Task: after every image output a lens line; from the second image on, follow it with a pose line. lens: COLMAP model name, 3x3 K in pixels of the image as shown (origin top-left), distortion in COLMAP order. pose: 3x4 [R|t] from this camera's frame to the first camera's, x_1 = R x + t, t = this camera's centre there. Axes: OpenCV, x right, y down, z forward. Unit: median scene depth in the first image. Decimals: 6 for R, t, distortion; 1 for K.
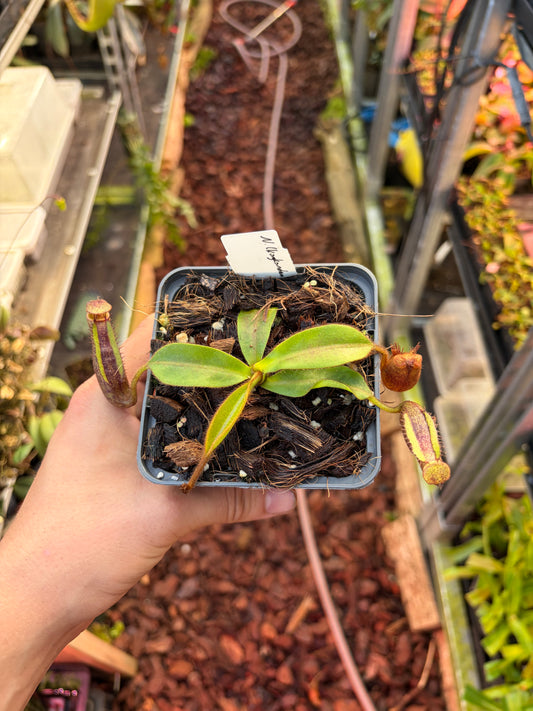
lens RADIAL K [[557.9, 0, 266.5], [0, 557.9, 355.5], [0, 0, 1]] dist [-0.005367, 0.001667]
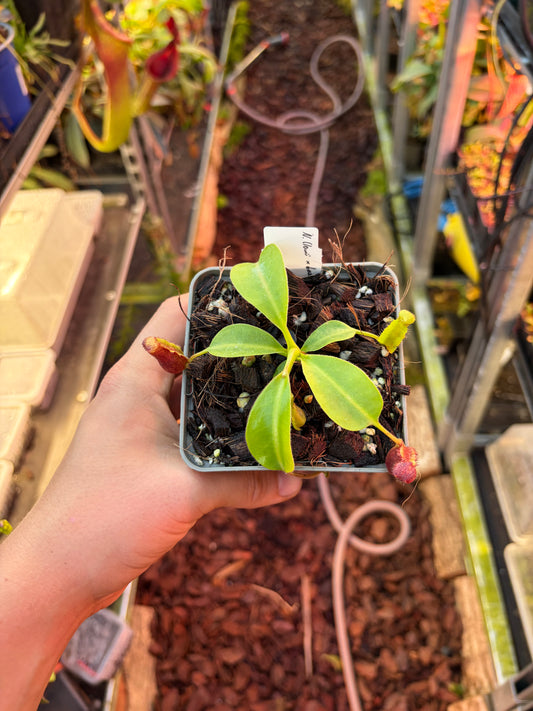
lens RADIAL K [[557.9, 0, 266.5], [0, 557.9, 355.5], [0, 0, 1]] dist [-0.005367, 0.001667]
pose [[0.996250, -0.024003, -0.083129, 0.016356], [0.019058, 0.998030, -0.059776, -0.152883], [0.084400, 0.057968, 0.994744, 0.097949]]
